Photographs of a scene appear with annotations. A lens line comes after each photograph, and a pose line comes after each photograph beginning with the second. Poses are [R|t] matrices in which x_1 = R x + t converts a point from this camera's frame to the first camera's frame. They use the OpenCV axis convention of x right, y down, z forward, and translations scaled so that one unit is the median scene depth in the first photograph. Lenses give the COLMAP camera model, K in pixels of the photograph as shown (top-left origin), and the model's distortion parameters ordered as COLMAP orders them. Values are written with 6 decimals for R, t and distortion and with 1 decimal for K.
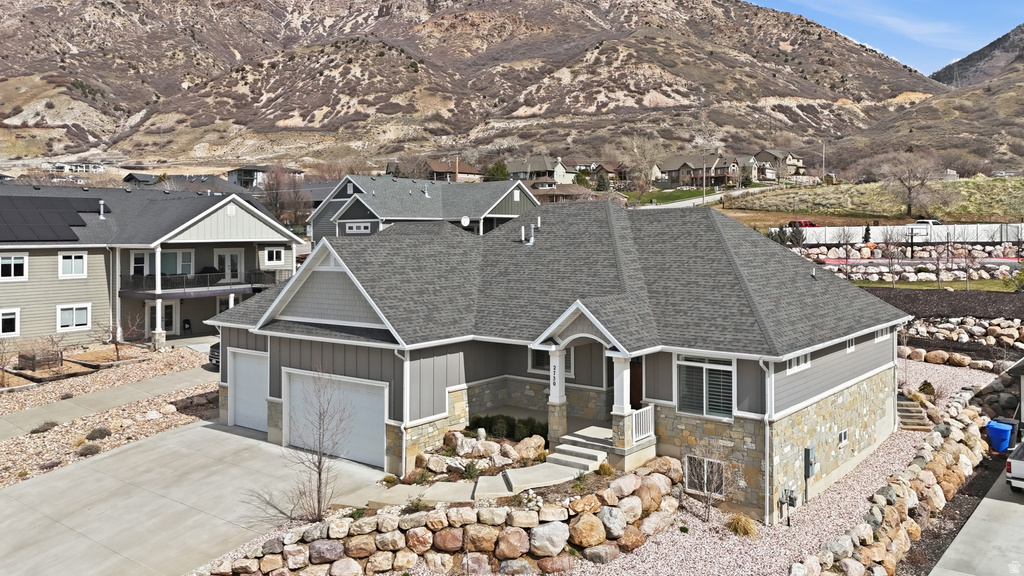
lens RADIAL K [[816.5, 0, 515.6], [0, 816.5, 244.0], [0, 0, 1]] dist [0.061173, -0.056466]
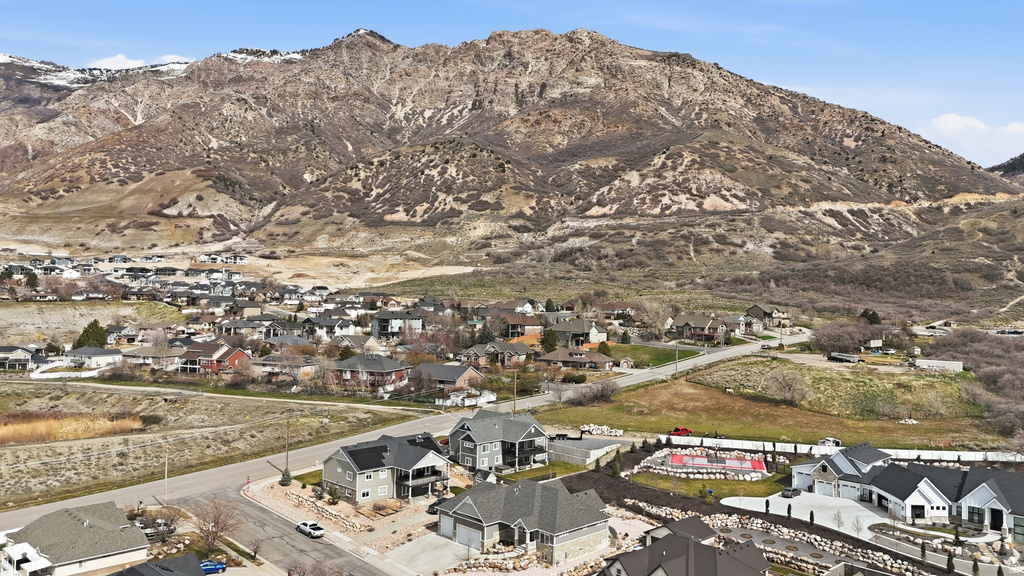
lens RADIAL K [[814.1, 0, 500.4], [0, 814.1, 256.1], [0, 0, 1]] dist [0.076455, -0.072658]
pose [[0.992257, 0.017827, -0.122916, 0.018790], [-0.023744, 0.998620, -0.046848, -0.044561], [0.121911, 0.049404, 0.991311, -0.139503]]
